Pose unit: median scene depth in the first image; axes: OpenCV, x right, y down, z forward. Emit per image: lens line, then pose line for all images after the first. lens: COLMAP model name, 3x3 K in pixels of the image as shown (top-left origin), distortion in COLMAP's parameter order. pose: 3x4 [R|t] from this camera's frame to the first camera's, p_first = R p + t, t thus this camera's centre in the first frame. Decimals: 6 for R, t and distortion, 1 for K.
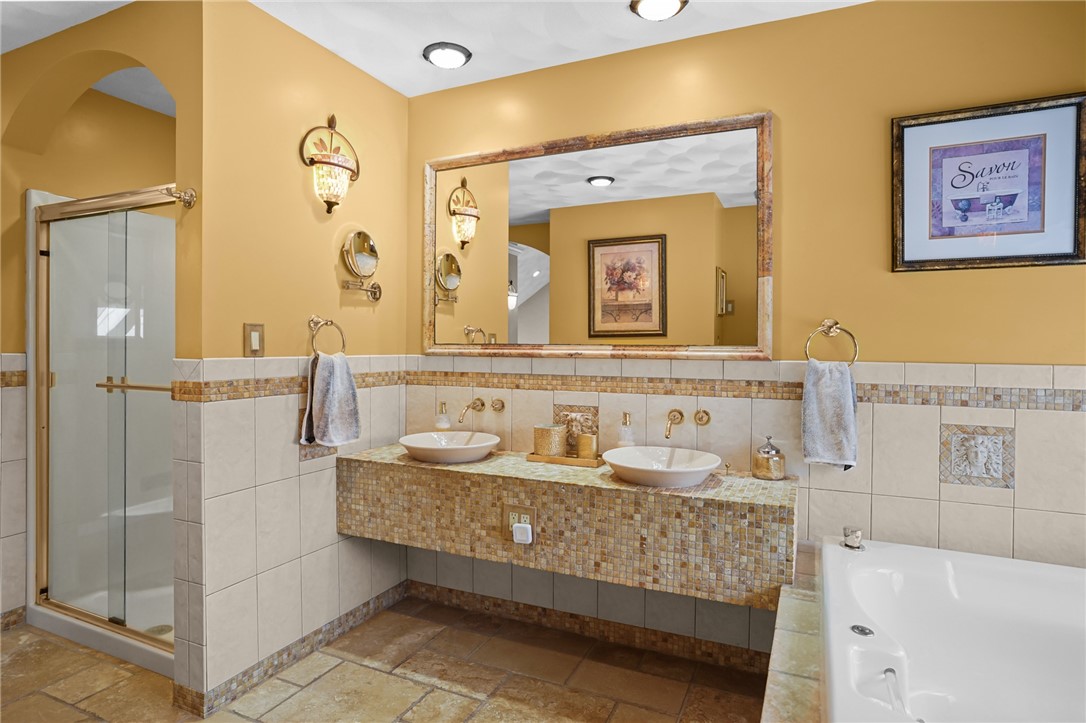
lens RADIAL K [[592.2, 0, 548.6], [0, 592.2, 354.2], [0, 0, 1]] dist [-0.041834, 0.020873]
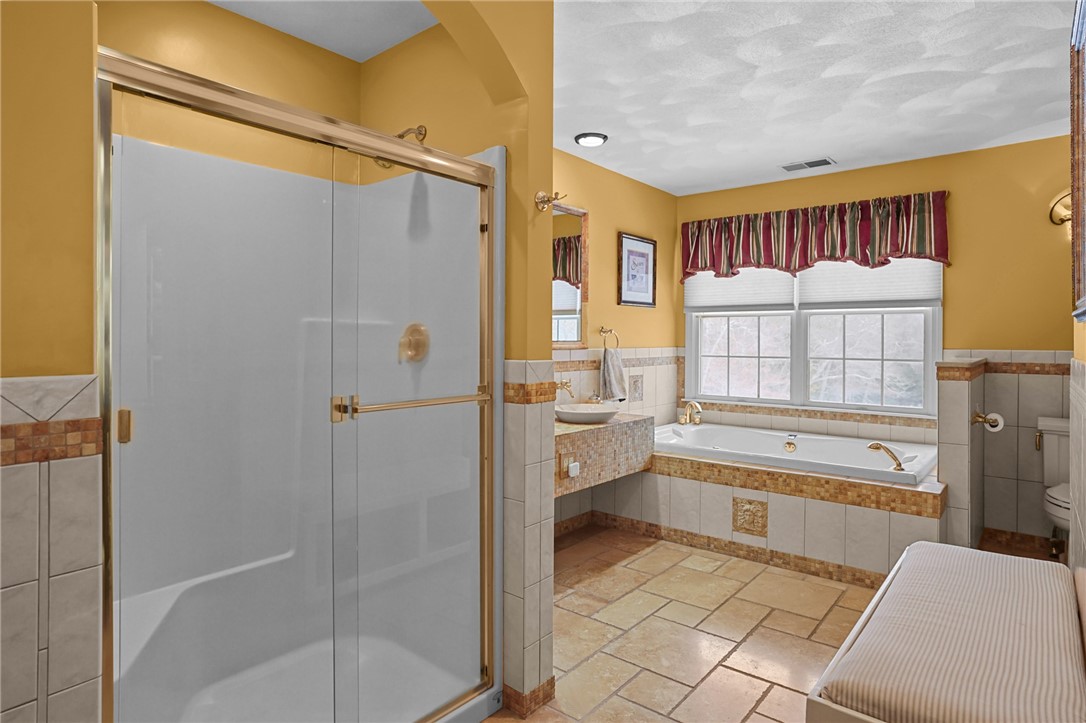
lens RADIAL K [[596.9, 0, 562.5], [0, 596.9, 340.9], [0, 0, 1]] dist [-0.032367, 0.022793]
pose [[0.248209, -0.011693, 0.968636, -1.445386], [0.009150, 0.999911, 0.009726, -0.033162], [-0.968663, 0.006449, 0.248294, 0.631137]]
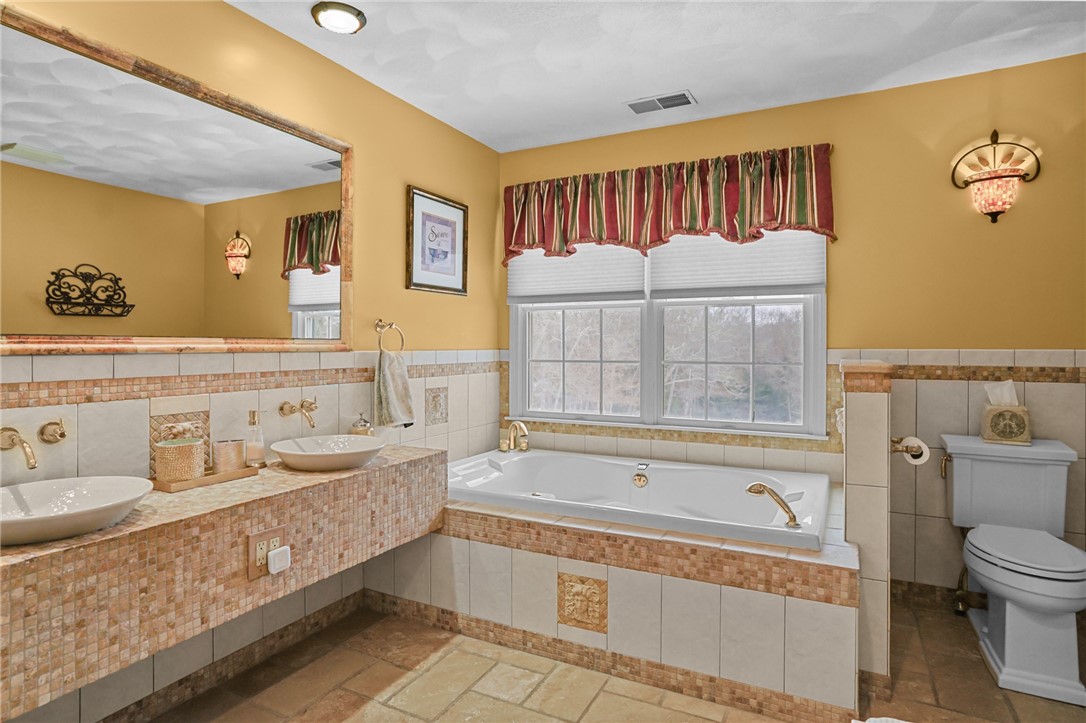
lens RADIAL K [[592.2, 0, 546.8], [0, 592.2, 347.0], [0, 0, 1]] dist [-0.041834, 0.020873]
pose [[0.044118, -0.010941, 0.998966, -0.832040], [0.010874, 0.999886, 0.010471, -0.005967], [-0.998967, 0.010401, 0.044232, 0.555881]]
